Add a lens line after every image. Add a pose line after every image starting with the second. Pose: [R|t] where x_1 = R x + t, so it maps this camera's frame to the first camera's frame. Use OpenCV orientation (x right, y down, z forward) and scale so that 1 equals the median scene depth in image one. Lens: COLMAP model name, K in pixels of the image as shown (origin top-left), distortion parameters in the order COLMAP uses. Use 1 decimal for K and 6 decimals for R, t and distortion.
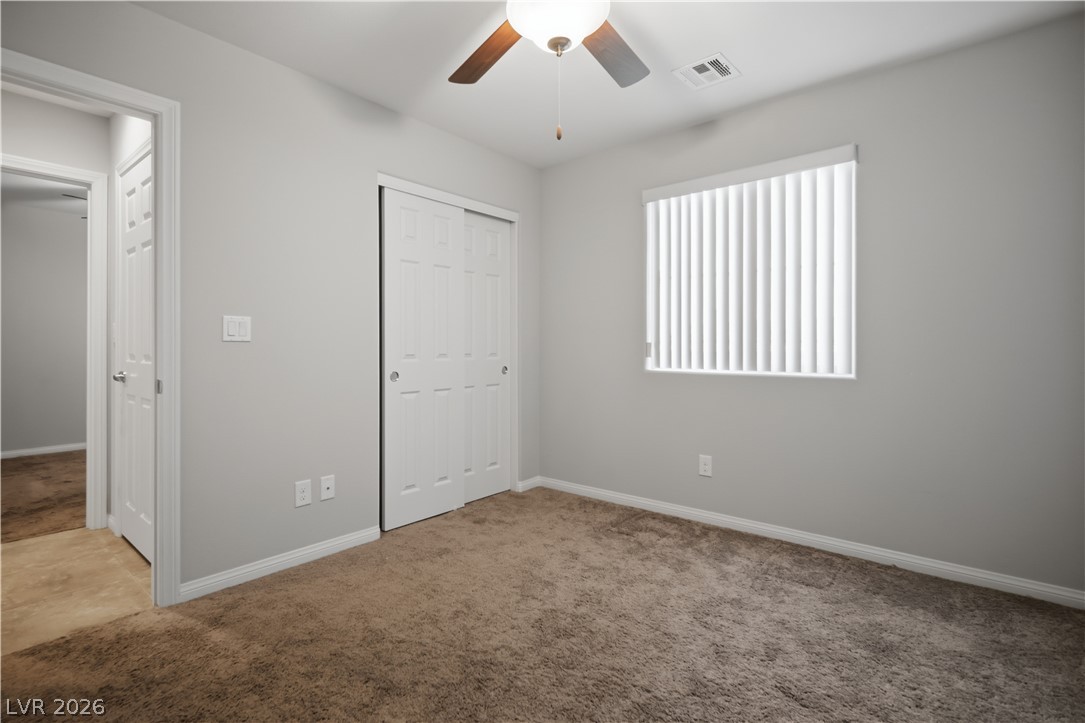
lens RADIAL K [[510.4, 0, 542.1], [0, 510.4, 350.0], [0, 0, 1]] dist [0.000413, -0.000614]
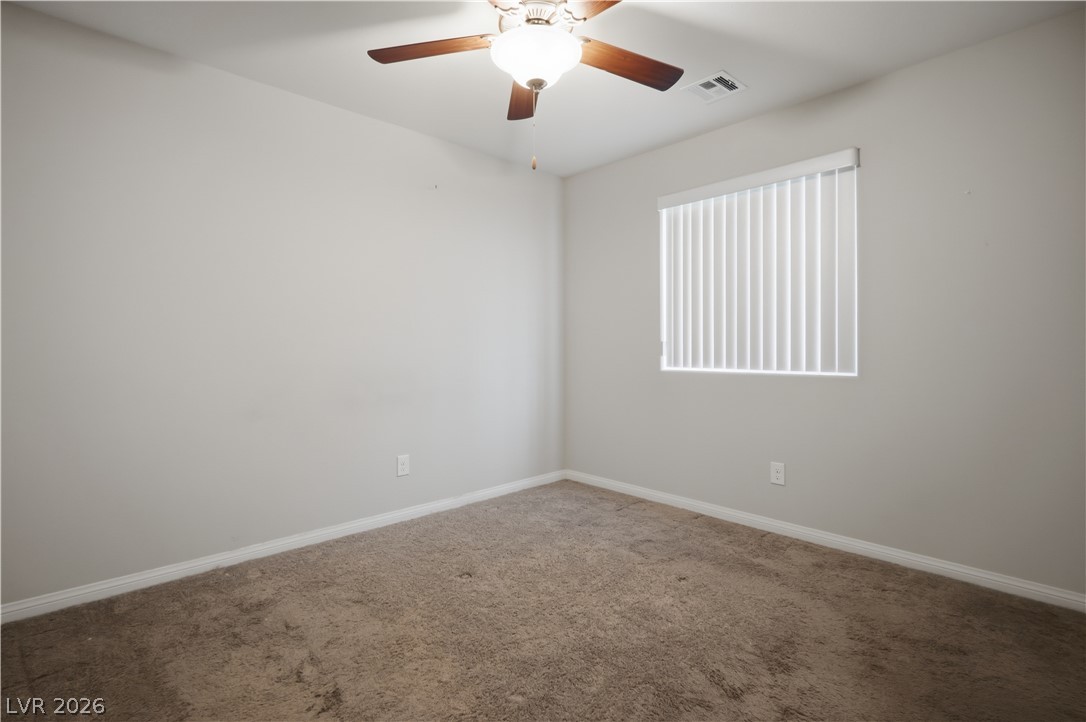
lens RADIAL K [[523.5, 0, 542.9], [0, 523.5, 333.3], [0, 0, 1]] dist [-0.041519, 0.000344]
pose [[0.991040, 0.002088, -0.133553, 0.124110], [-0.006292, 0.999498, -0.031065, 0.001602], [0.133421, 0.031627, 0.990555, -0.102764]]
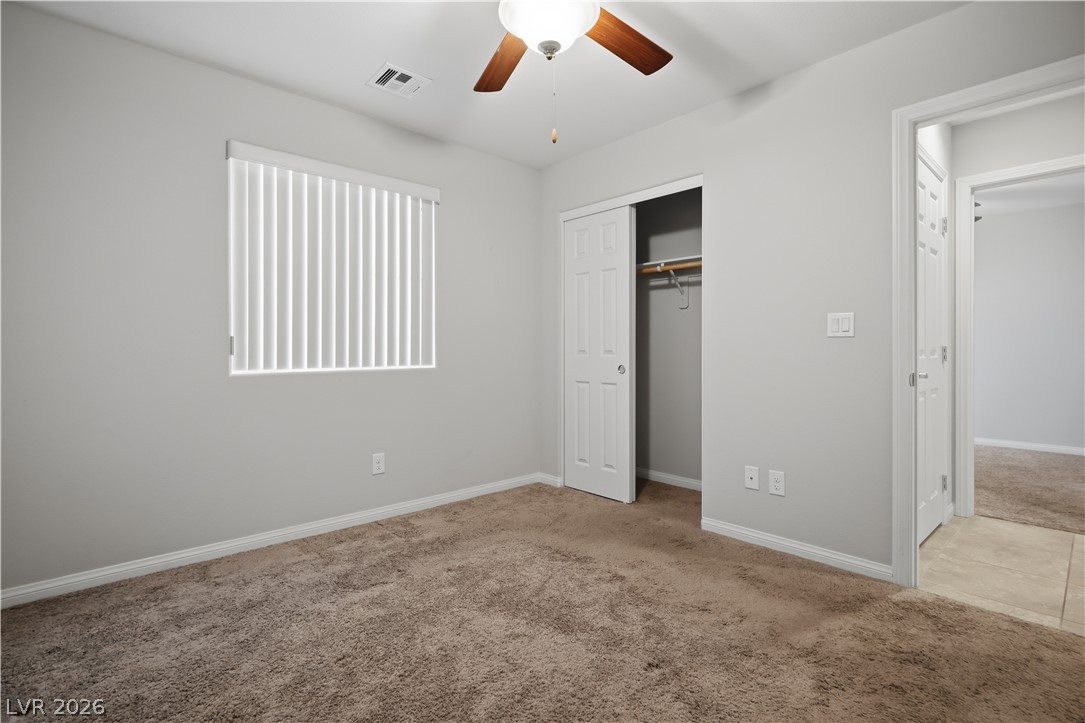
lens RADIAL K [[517.6, 0, 542.1], [0, 517.6, 343.4], [0, 0, 1]] dist [0.000119, 0.000048]
pose [[0.128304, 0.009751, 0.991687, -0.523975], [0.000566, 0.999951, -0.009906, 0.002065], [-0.991735, 0.001832, 0.128292, 0.442876]]
